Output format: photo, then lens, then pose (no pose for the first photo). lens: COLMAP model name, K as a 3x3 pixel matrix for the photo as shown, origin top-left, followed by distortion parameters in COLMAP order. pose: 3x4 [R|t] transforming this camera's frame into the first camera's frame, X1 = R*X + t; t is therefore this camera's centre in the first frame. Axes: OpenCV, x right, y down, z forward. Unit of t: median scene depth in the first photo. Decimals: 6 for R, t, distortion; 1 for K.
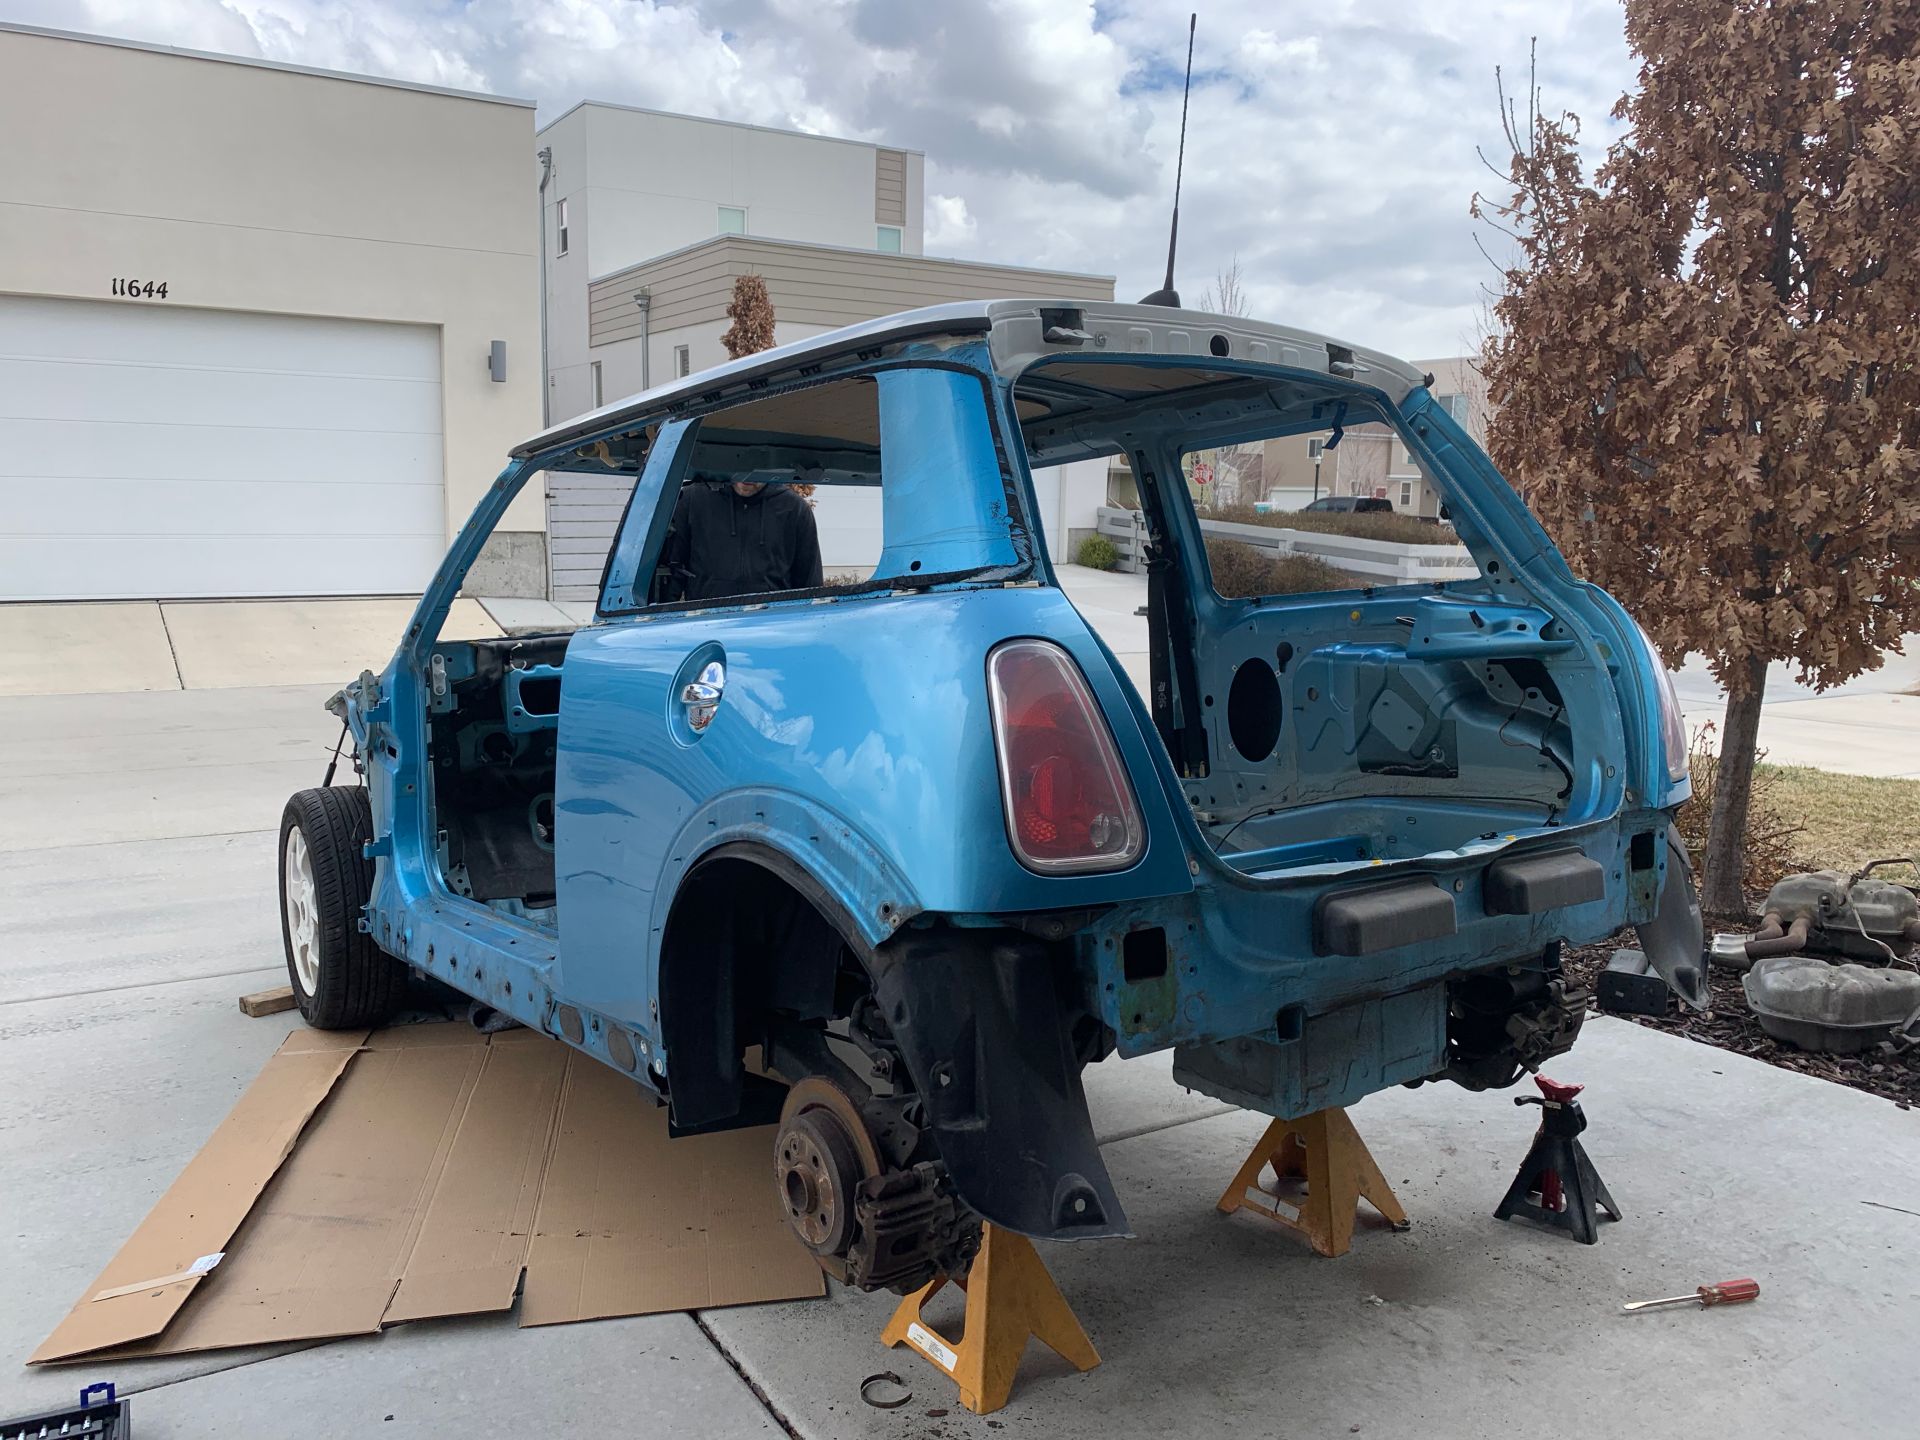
lens RADIAL K [[1528.4, 0, 962.2], [0, 1528.4, 710.2], [0, 0, 1]] dist [0.020180, -0.012931]
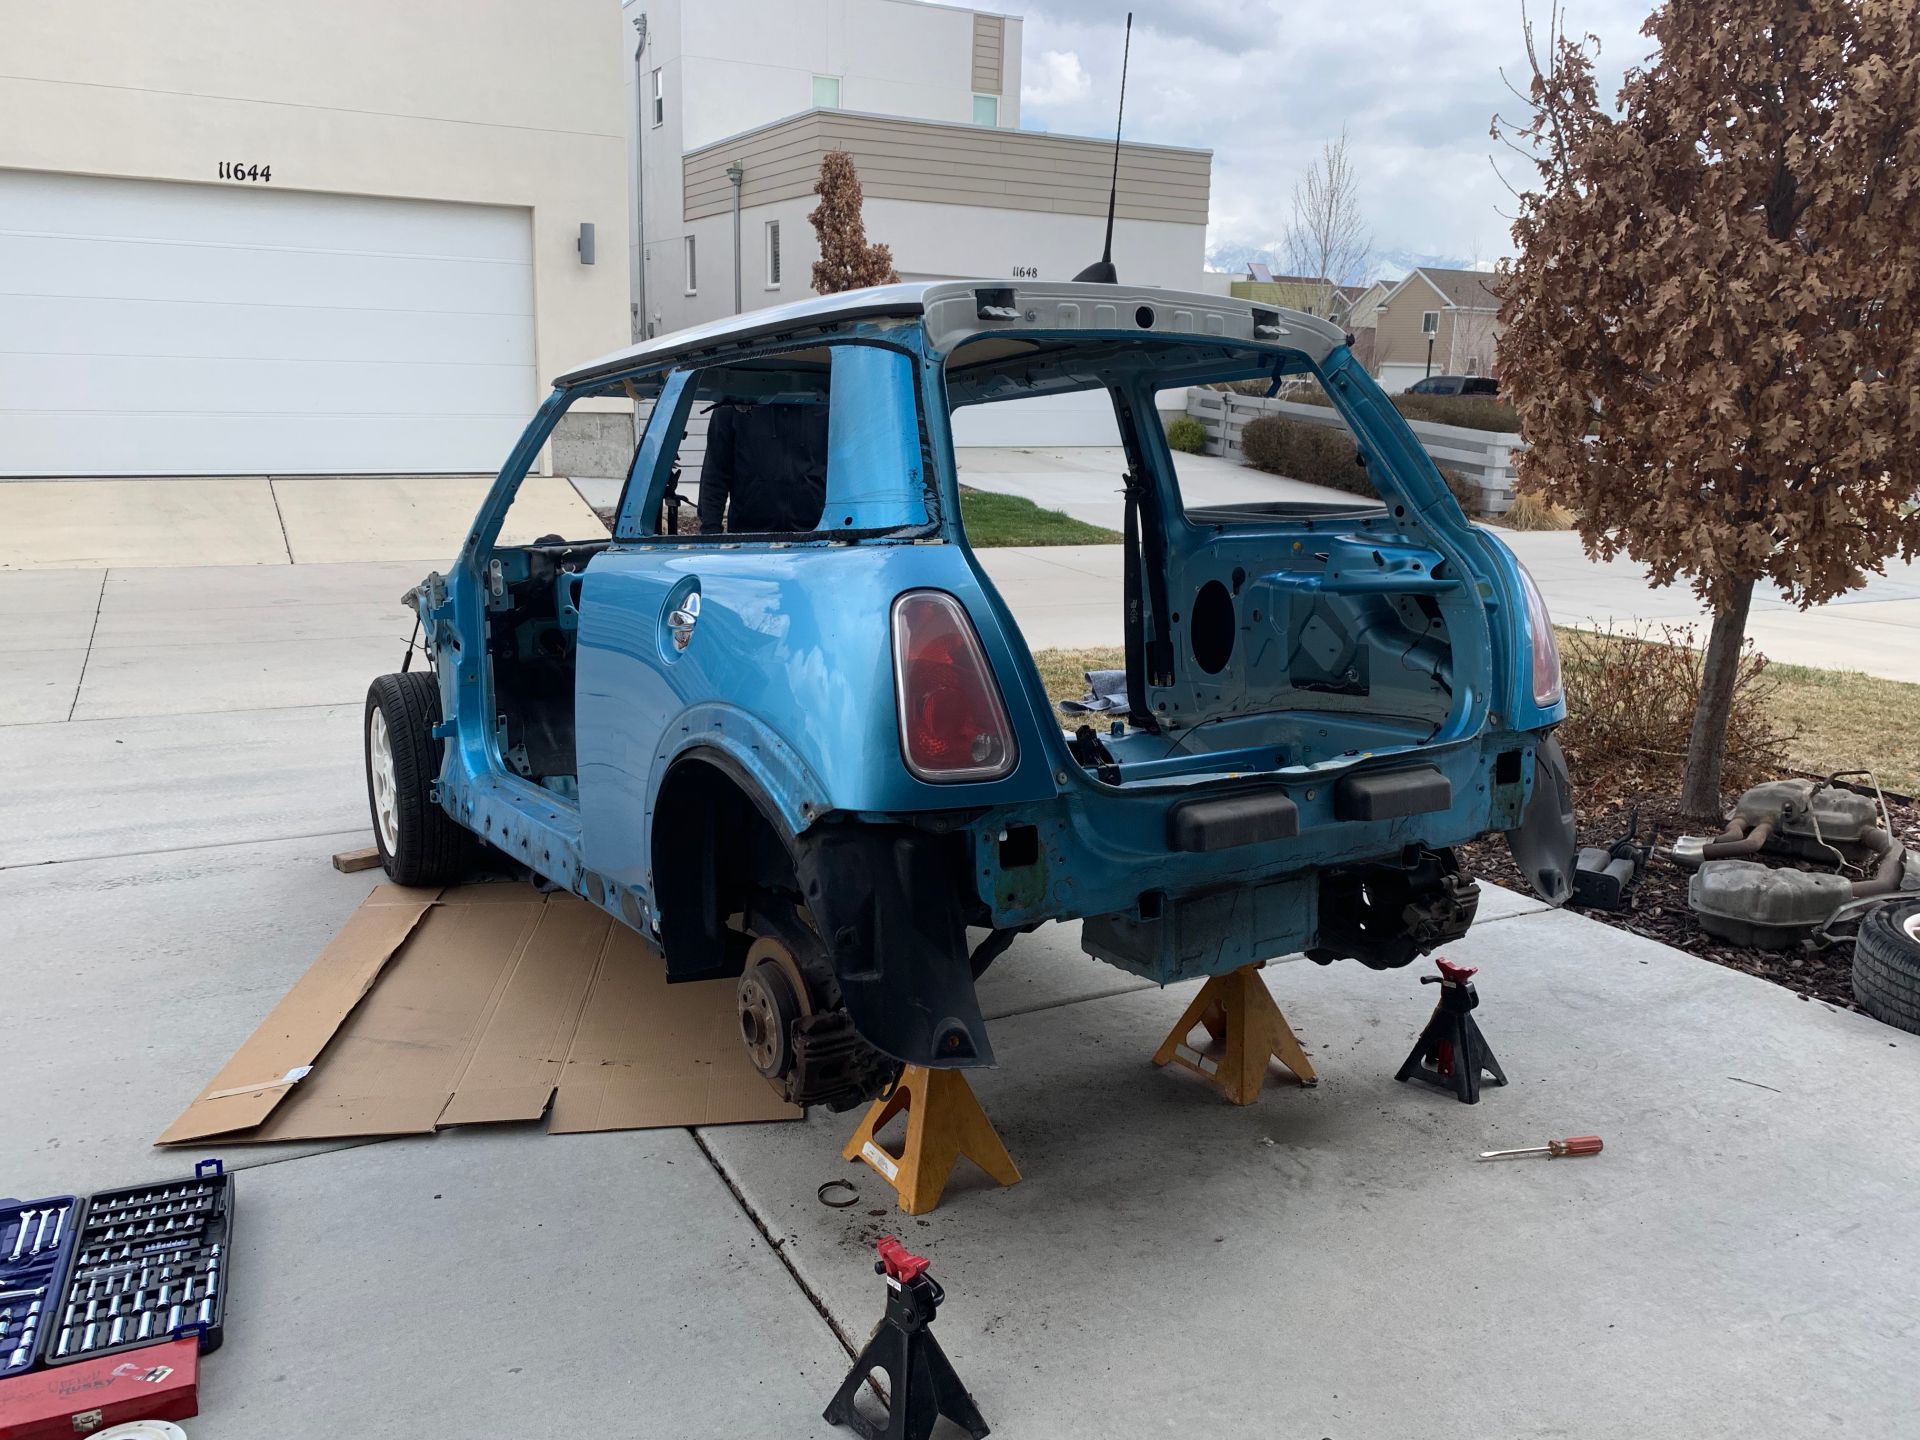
lens RADIAL K [[1528.4, 0, 966.7], [0, 1528.4, 715.9], [0, 0, 1]] dist [0.020180, -0.012931]
pose [[0.997928, 0.023547, -0.059870, 0.091737], [-0.018384, 0.996180, 0.085371, -0.030776], [0.061651, -0.084093, 0.994549, -0.133929]]
